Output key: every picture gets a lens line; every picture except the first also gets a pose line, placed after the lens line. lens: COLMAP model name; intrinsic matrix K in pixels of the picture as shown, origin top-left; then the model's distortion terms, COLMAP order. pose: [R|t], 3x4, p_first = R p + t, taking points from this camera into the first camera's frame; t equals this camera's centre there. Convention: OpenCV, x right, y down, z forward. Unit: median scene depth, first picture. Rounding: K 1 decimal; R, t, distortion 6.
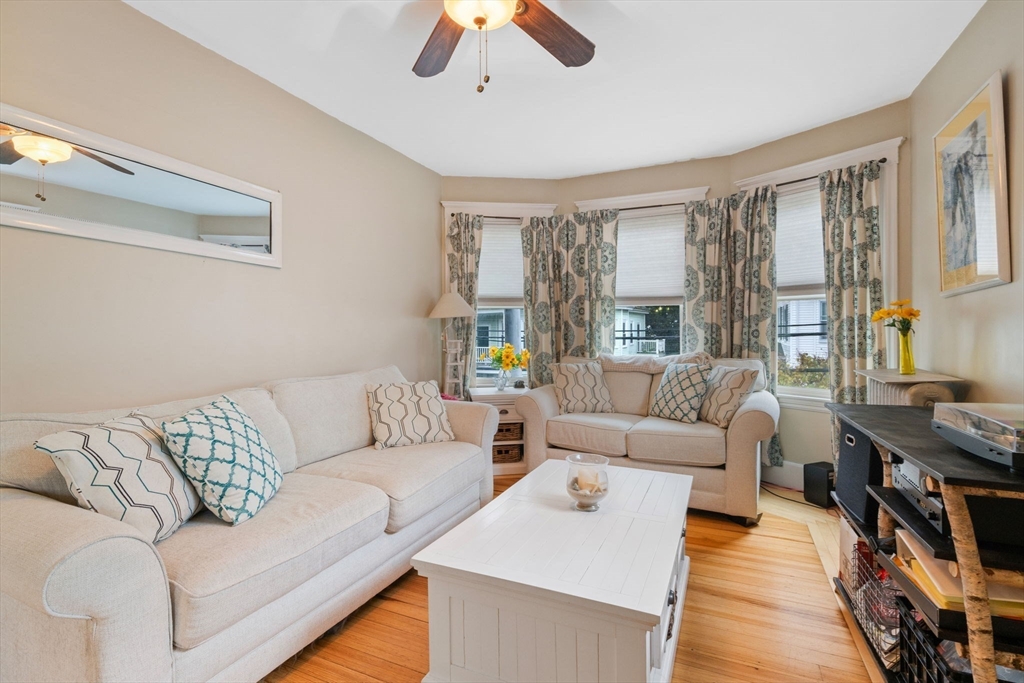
lens RADIAL K [[470.3, 0, 513.2], [0, 470.3, 333.9], [0, 0, 1]] dist [-0.001118, -0.001278]
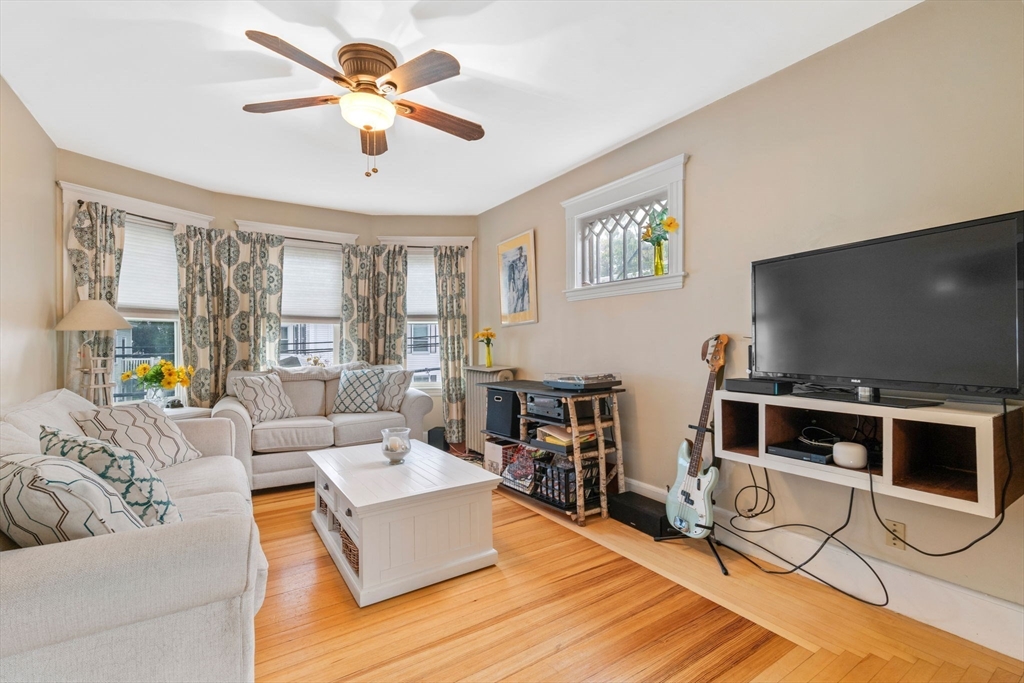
lens RADIAL K [[470.3, 0, 512.2], [0, 470.3, 343.9], [0, 0, 1]] dist [-0.001118, -0.001278]
pose [[0.530282, -0.000773, 0.847821, -0.470047], [0.011551, 0.999913, -0.006314, 0.003532], [-0.847743, 0.013141, 0.530245, -0.054480]]
